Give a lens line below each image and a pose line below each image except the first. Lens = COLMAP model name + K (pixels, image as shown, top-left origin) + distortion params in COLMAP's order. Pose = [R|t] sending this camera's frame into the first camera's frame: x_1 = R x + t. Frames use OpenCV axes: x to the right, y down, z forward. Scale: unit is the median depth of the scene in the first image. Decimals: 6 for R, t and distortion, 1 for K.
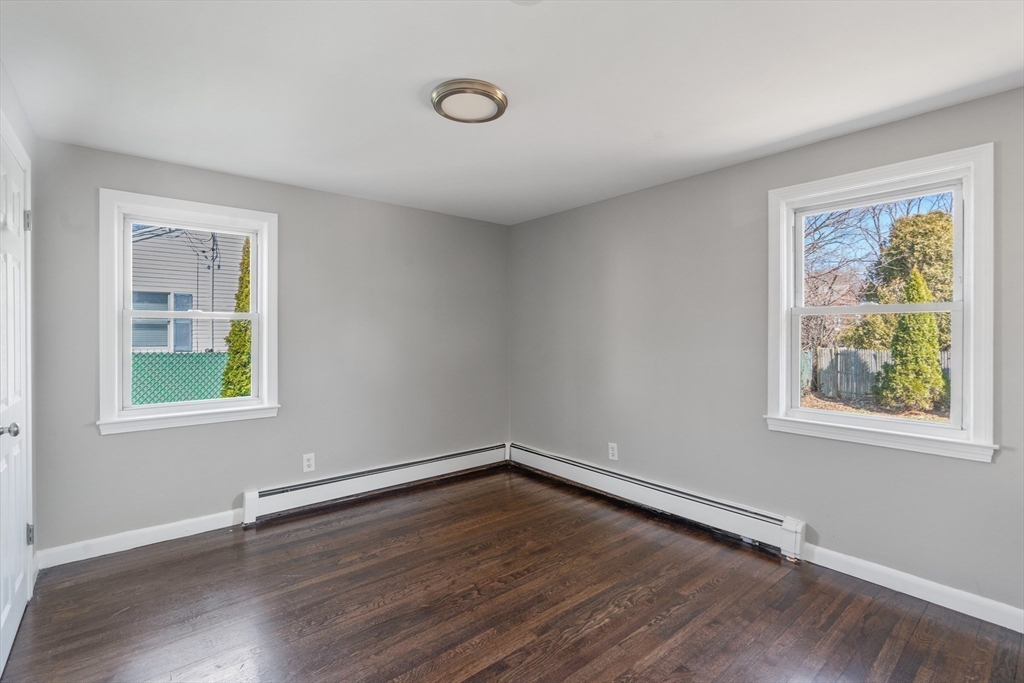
lens RADIAL K [[486.2, 0, 518.5], [0, 486.2, 334.7], [0, 0, 1]] dist [0.003162, 0.001922]
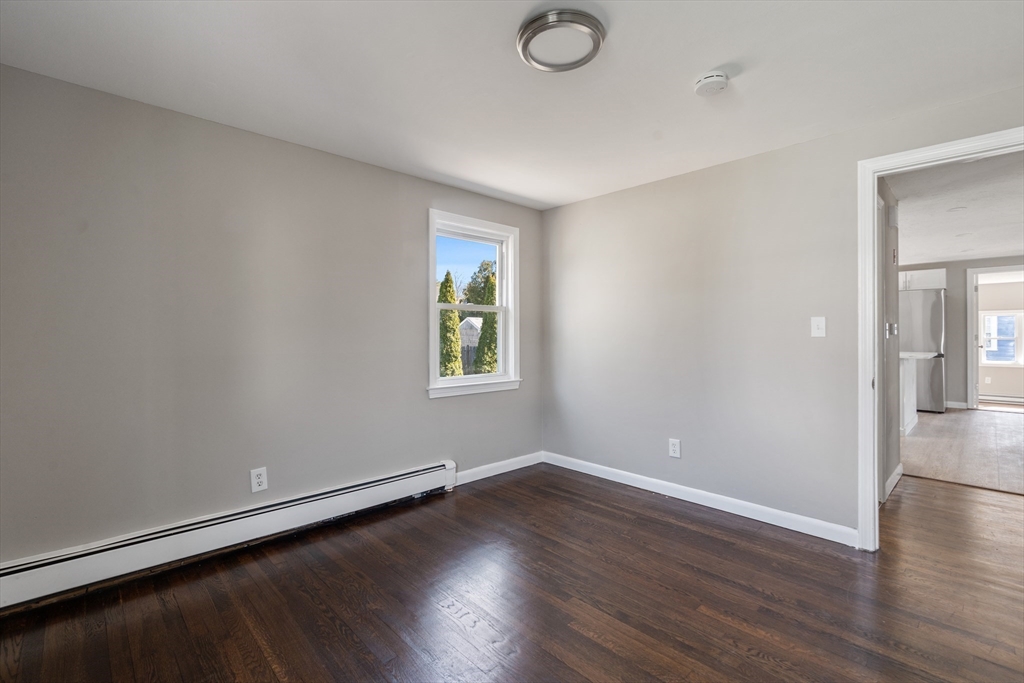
lens RADIAL K [[486.2, 0, 505.2], [0, 486.2, 333.7], [0, 0, 1]] dist [0.003162, 0.001922]
pose [[-0.095081, 0.002204, 0.995467, -0.715913], [0.003871, 0.999991, -0.001844, 0.029441], [-0.995462, 0.003678, -0.095089, 0.882008]]
